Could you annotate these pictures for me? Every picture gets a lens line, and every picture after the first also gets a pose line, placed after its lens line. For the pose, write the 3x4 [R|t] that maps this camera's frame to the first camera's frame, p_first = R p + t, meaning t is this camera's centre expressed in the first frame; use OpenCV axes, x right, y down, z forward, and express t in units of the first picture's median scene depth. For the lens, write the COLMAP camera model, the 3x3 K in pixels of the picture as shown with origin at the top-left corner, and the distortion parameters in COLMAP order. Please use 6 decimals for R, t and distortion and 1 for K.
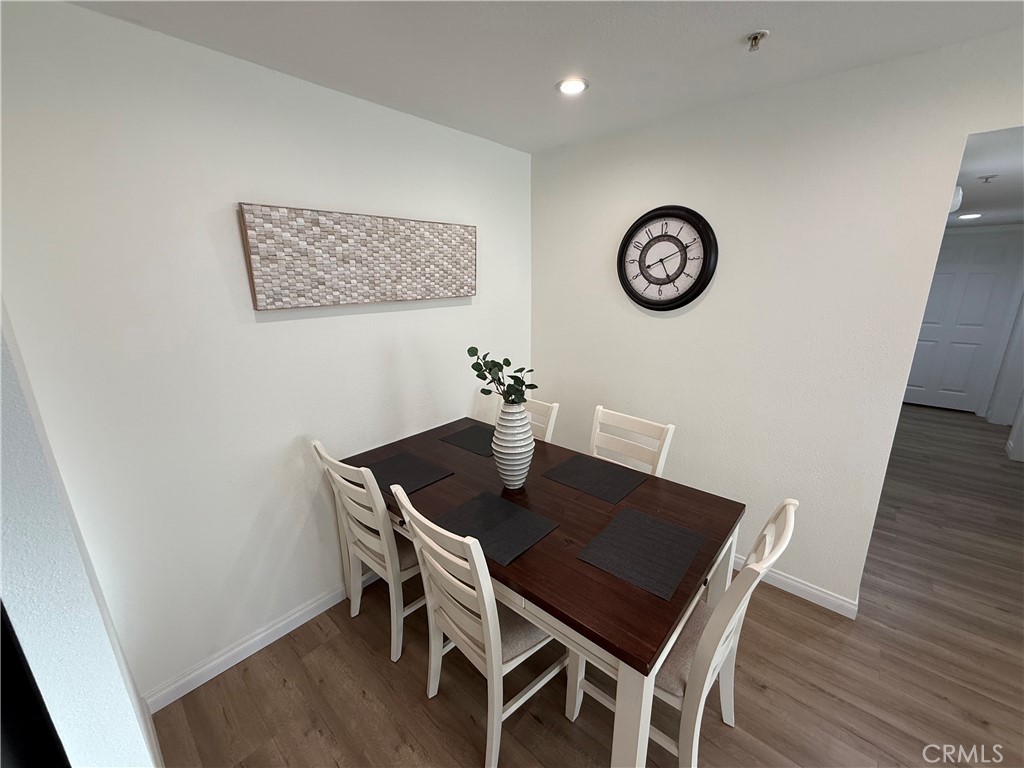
lens RADIAL K [[411.0, 0, 510.6], [0, 411.0, 383.9], [0, 0, 1]] dist [-0.000109, 0.000457]
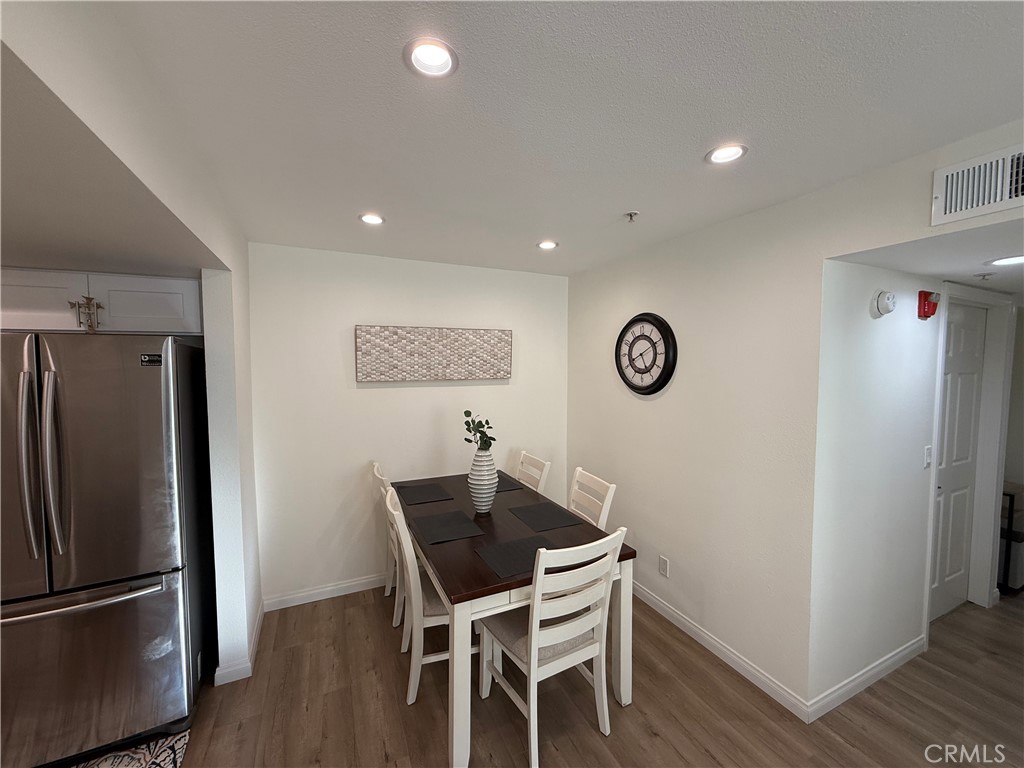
lens RADIAL K [[411.0, 0, 511.5], [0, 411.0, 383.2], [0, 0, 1]] dist [-0.000109, 0.000457]
pose [[0.918545, 0.033210, -0.393918, 0.538135], [-0.112530, 0.977206, -0.180013, 0.054127], [0.378961, 0.209677, 0.901346, -0.262222]]
